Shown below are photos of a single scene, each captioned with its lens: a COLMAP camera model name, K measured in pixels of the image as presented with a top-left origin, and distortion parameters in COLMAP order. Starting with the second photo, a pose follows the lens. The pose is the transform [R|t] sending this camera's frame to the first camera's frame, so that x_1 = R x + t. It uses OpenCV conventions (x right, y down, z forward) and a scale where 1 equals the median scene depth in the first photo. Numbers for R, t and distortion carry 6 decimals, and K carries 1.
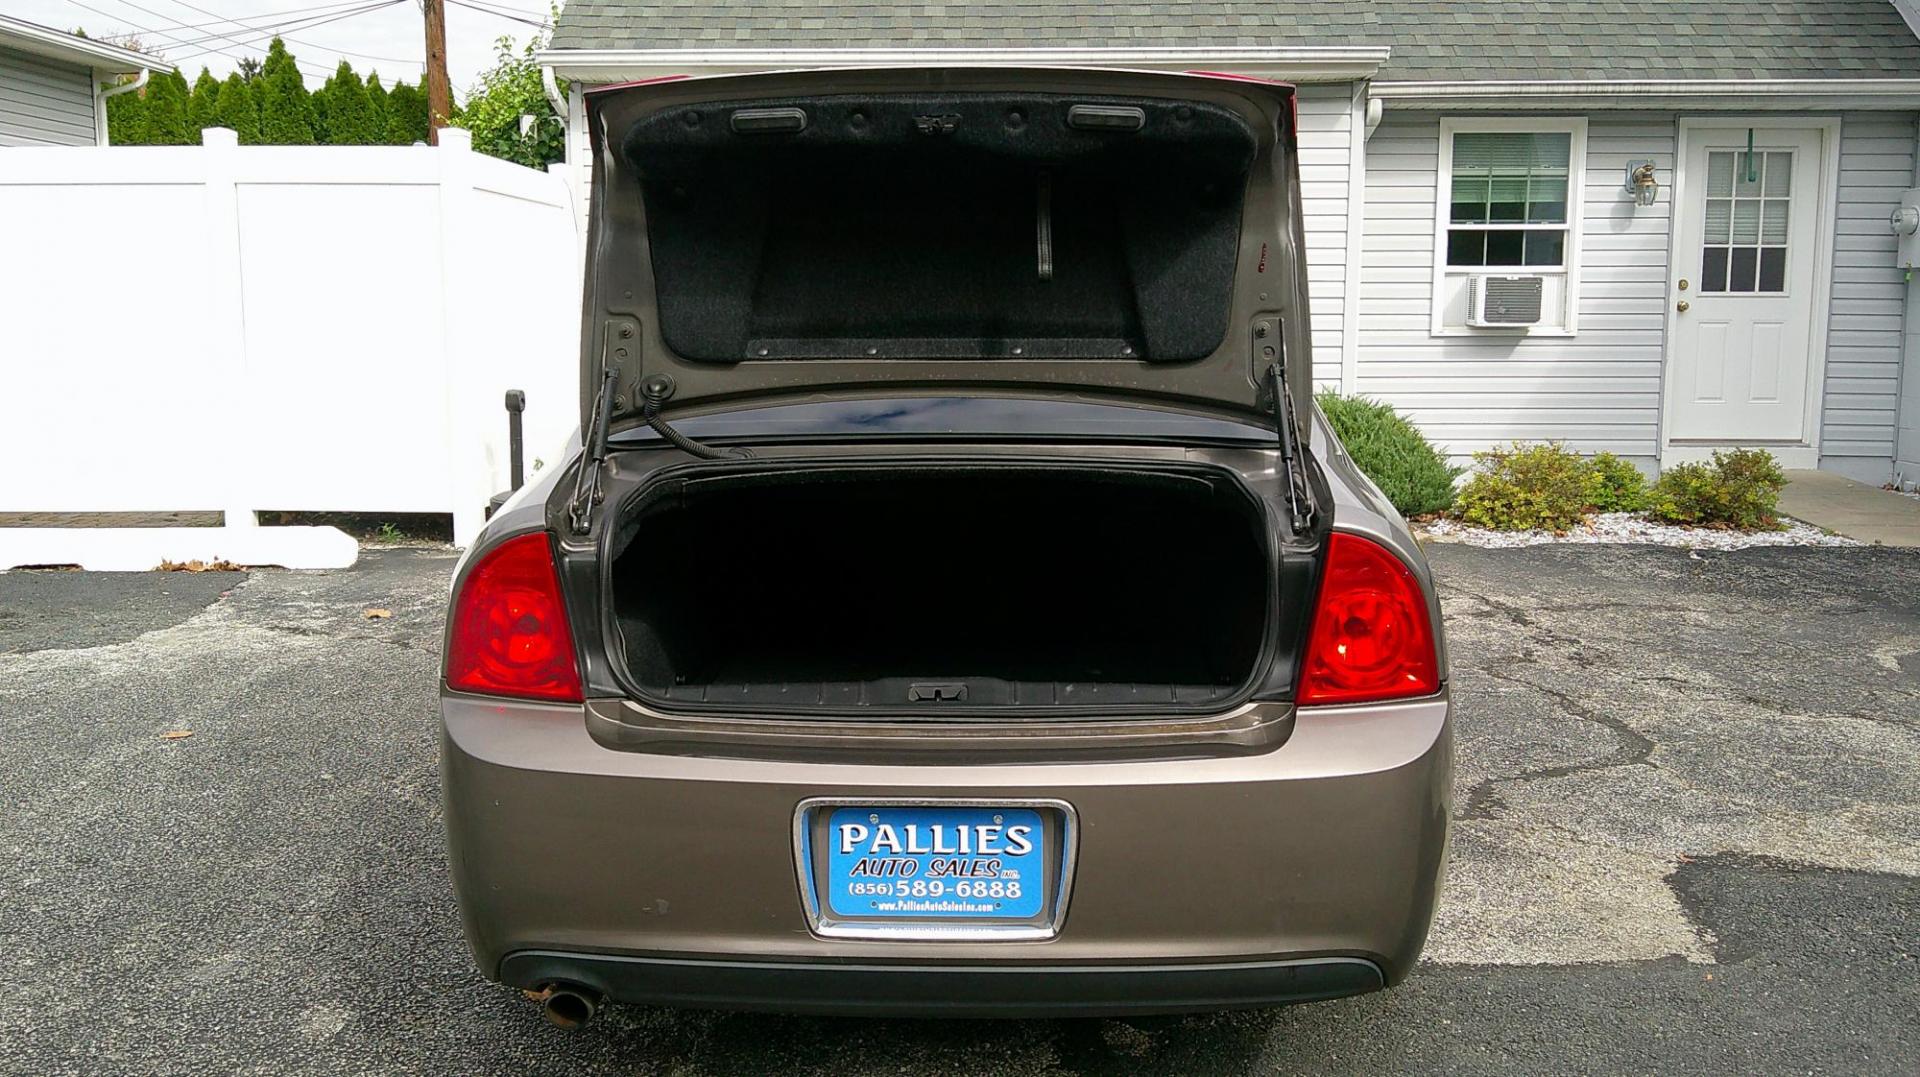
lens RADIAL K [[1729.9, 0, 944.8], [0, 1729.9, 503.4], [0, 0, 1]] dist [0.111781, -0.258339]
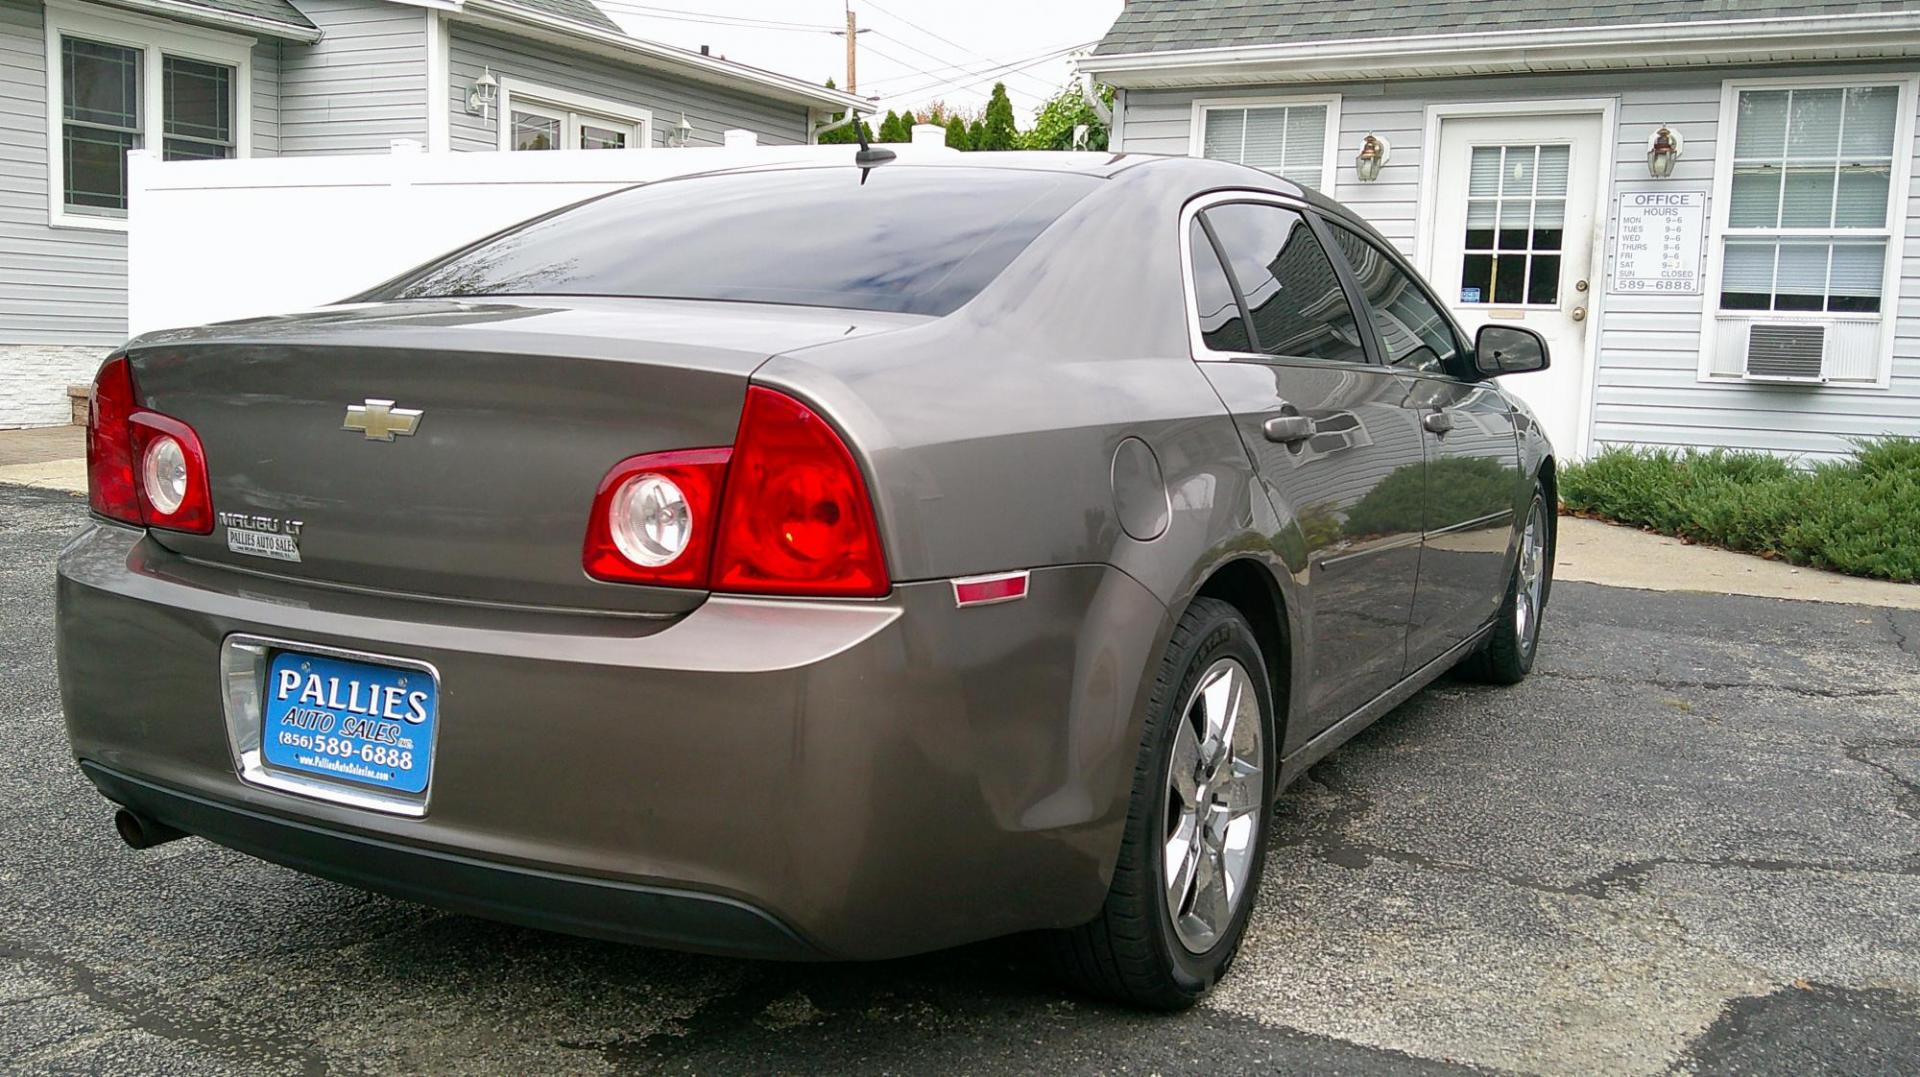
lens RADIAL K [[1729.9, 0, 944.8], [0, 1729.9, 503.4], [0, 0, 1]] dist [0.111781, -0.258339]
pose [[0.891685, 0.072531, -0.446807, 0.210547], [-0.087516, 0.996079, -0.012959, 0.023017], [0.444116, 0.050658, 0.894536, 0.091890]]
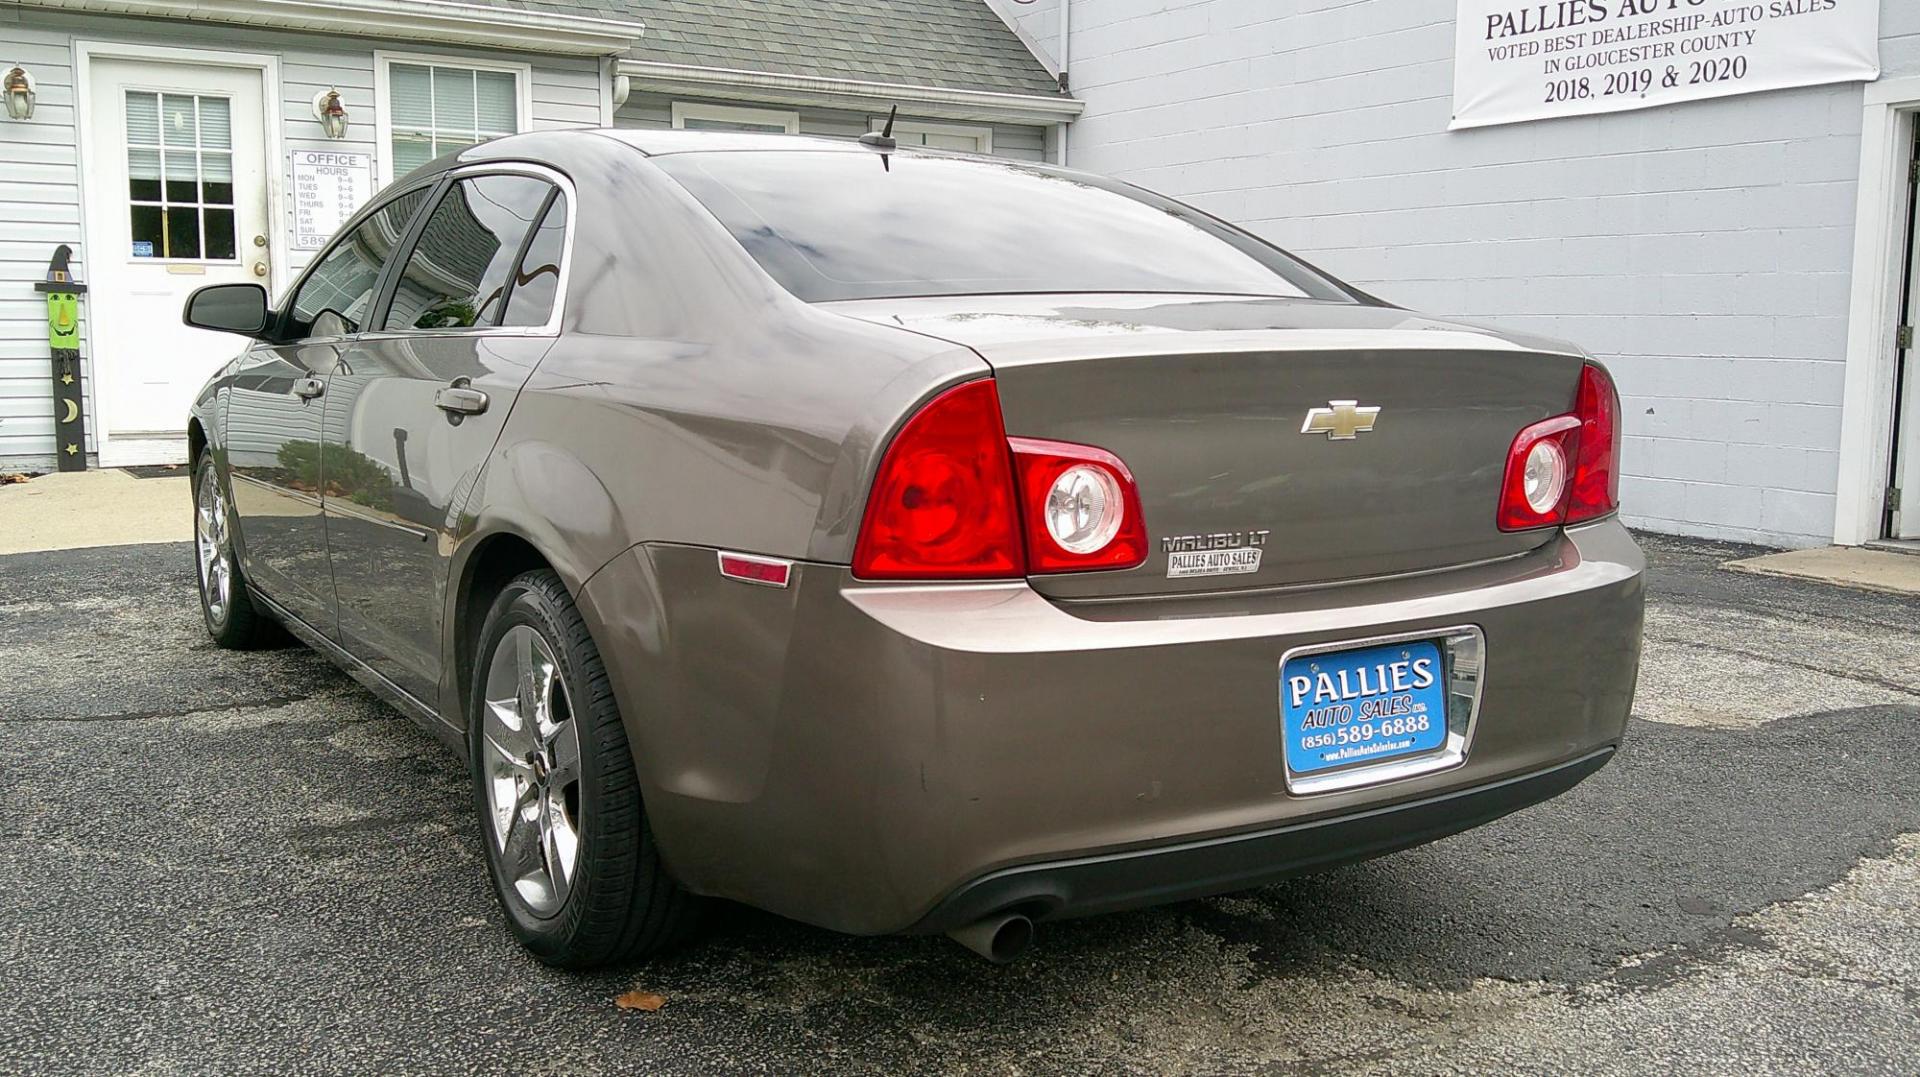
lens RADIAL K [[1729.9, 0, 944.8], [0, 1729.9, 503.4], [0, 0, 1]] dist [0.111781, -0.258339]
pose [[0.821517, -0.056523, 0.567375, -0.229357], [0.063604, 0.997948, 0.007323, 0.021723], [-0.566625, 0.030072, 0.823427, 0.098931]]
